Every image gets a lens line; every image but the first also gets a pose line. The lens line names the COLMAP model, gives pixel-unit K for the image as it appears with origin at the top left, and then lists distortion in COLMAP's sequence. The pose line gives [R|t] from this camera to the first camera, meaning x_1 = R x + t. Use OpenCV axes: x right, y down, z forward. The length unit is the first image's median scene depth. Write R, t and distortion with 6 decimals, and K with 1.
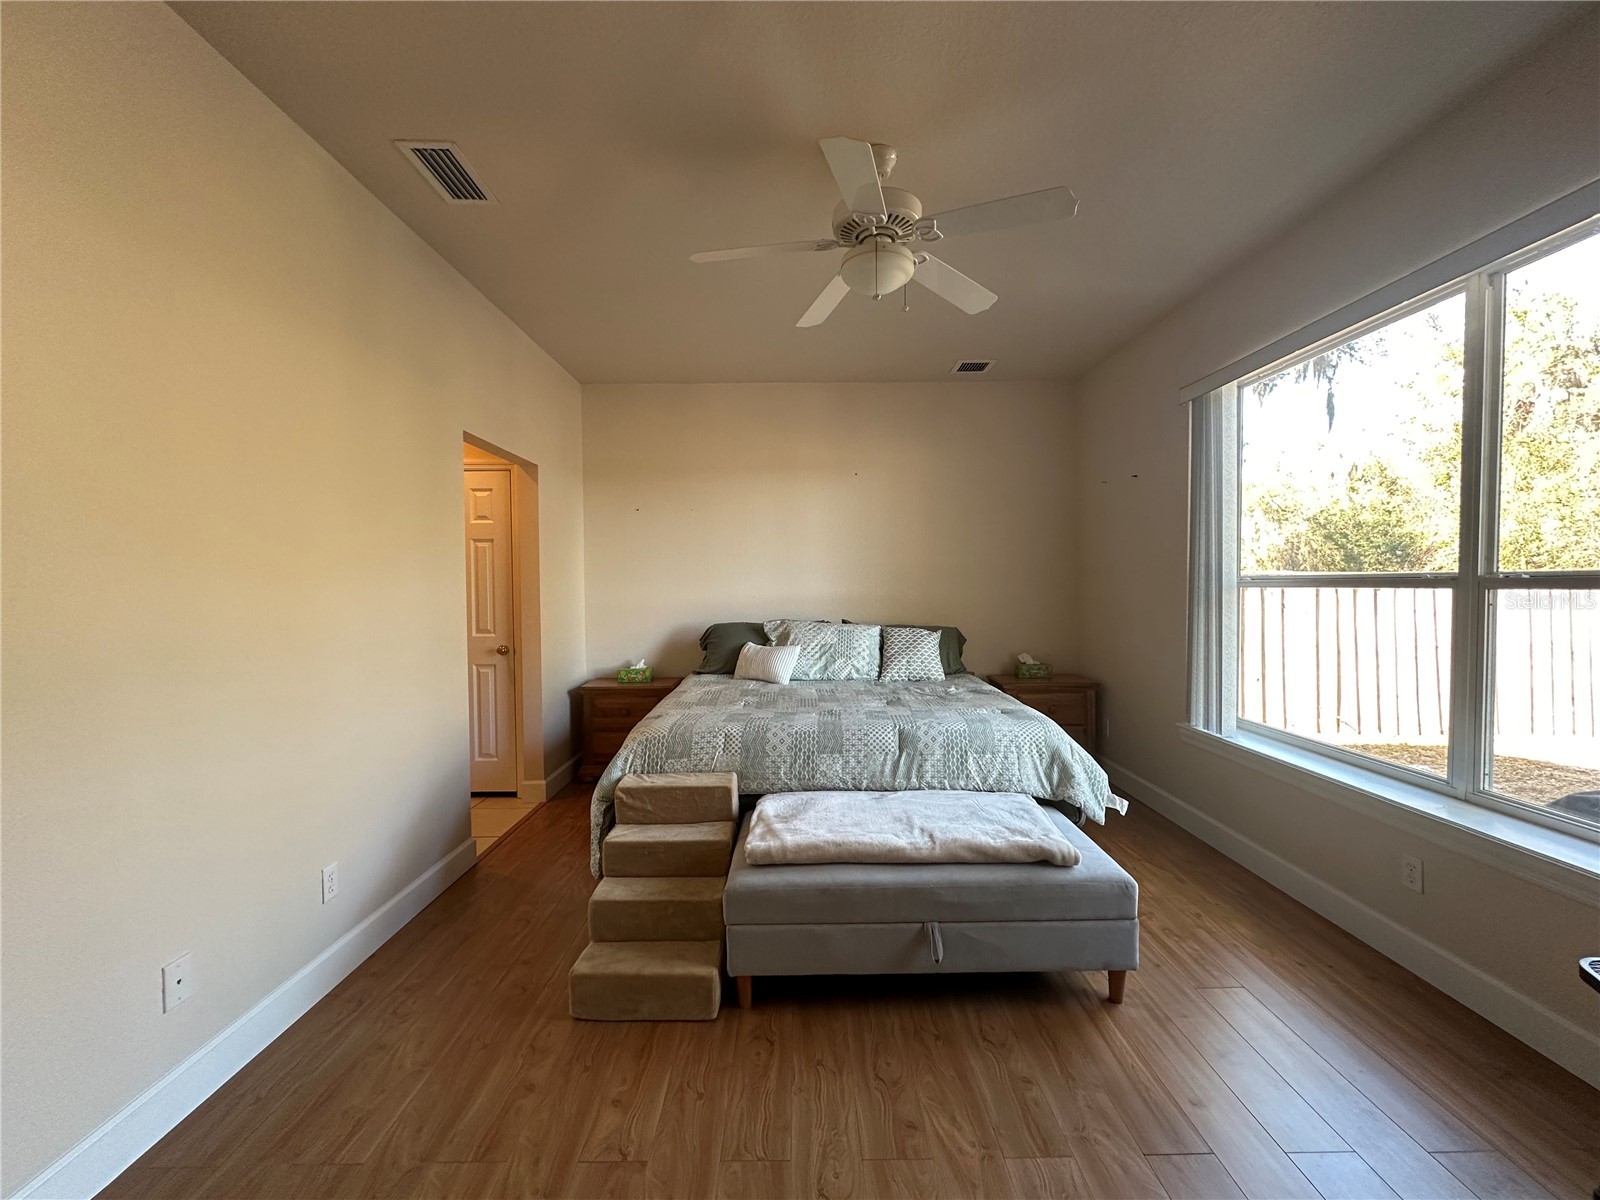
lens RADIAL K [[633.2, 0, 800.9], [0, 633.2, 598.7], [0, 0, 1]] dist [-0.007156, 0.000555]
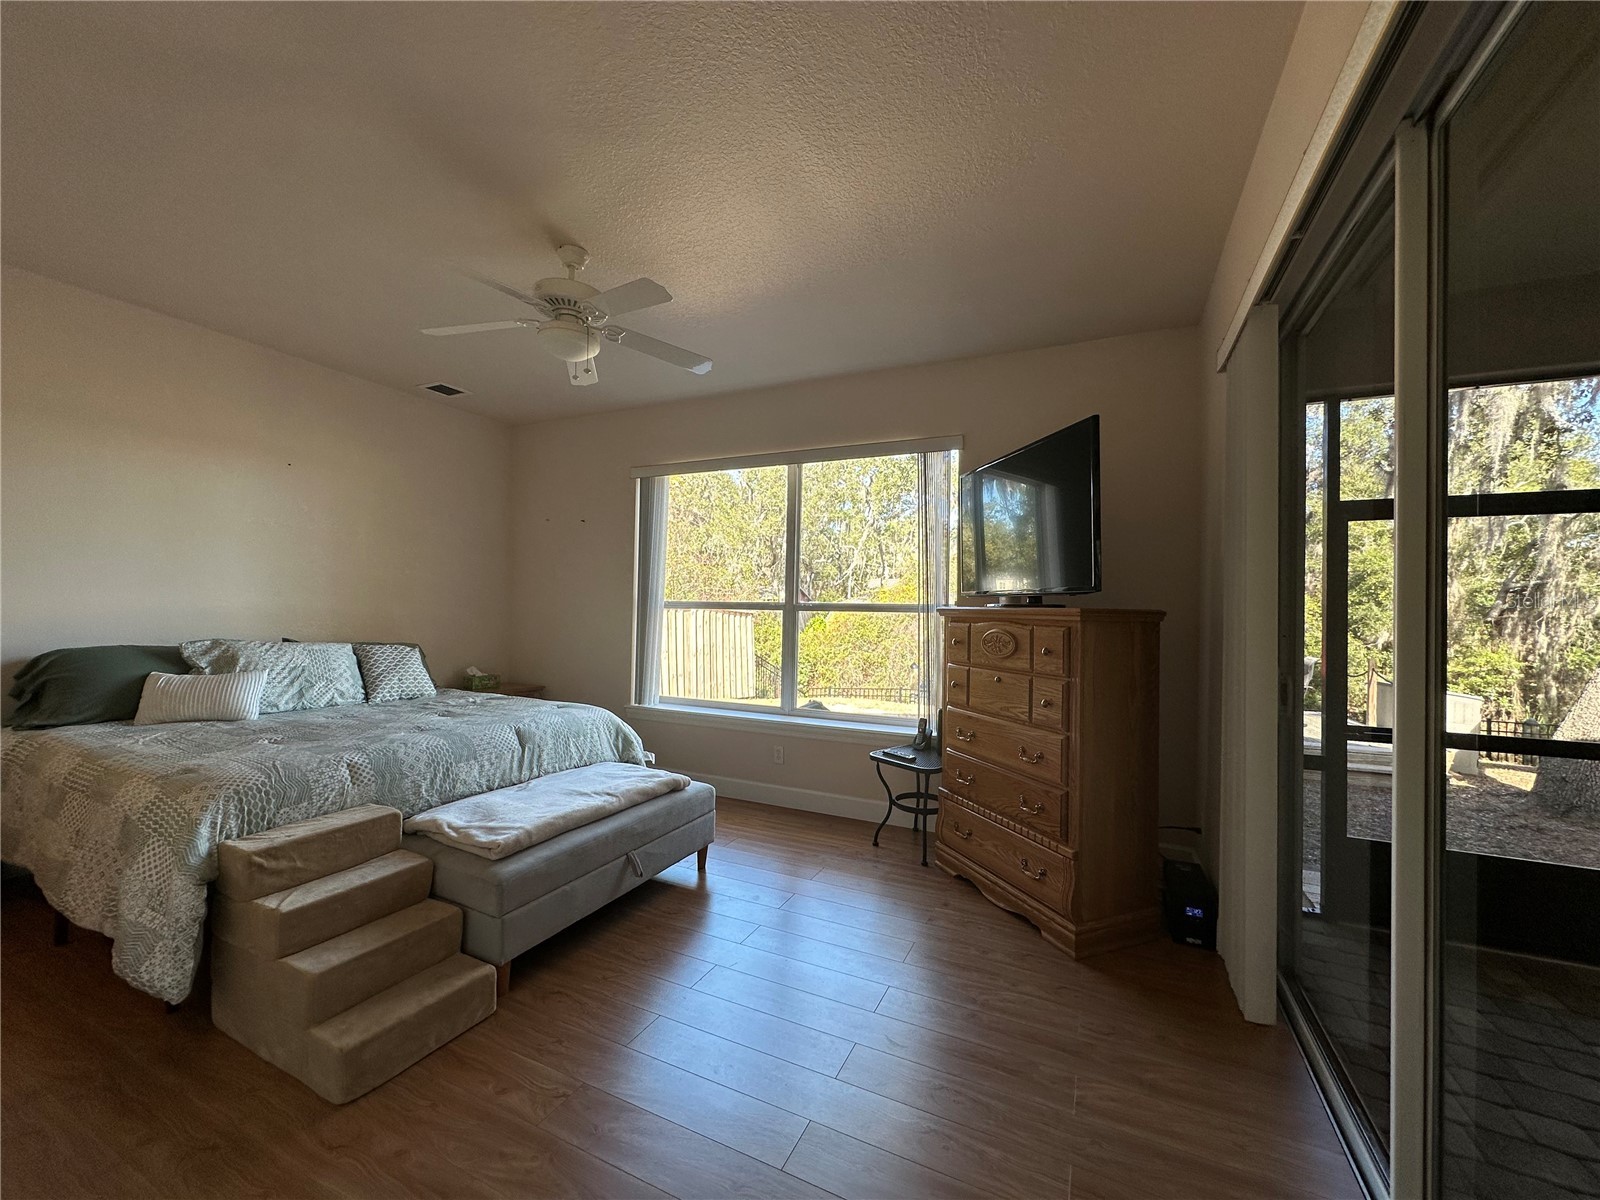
lens RADIAL K [[633.2, 0, 803.0], [0, 633.2, 598.4], [0, 0, 1]] dist [-0.007156, 0.000555]
pose [[0.425956, 0.036107, 0.904023, -0.663408], [-0.002792, 0.999251, -0.038595, 0.018230], [-0.904739, 0.013916, 0.425738, 0.065077]]
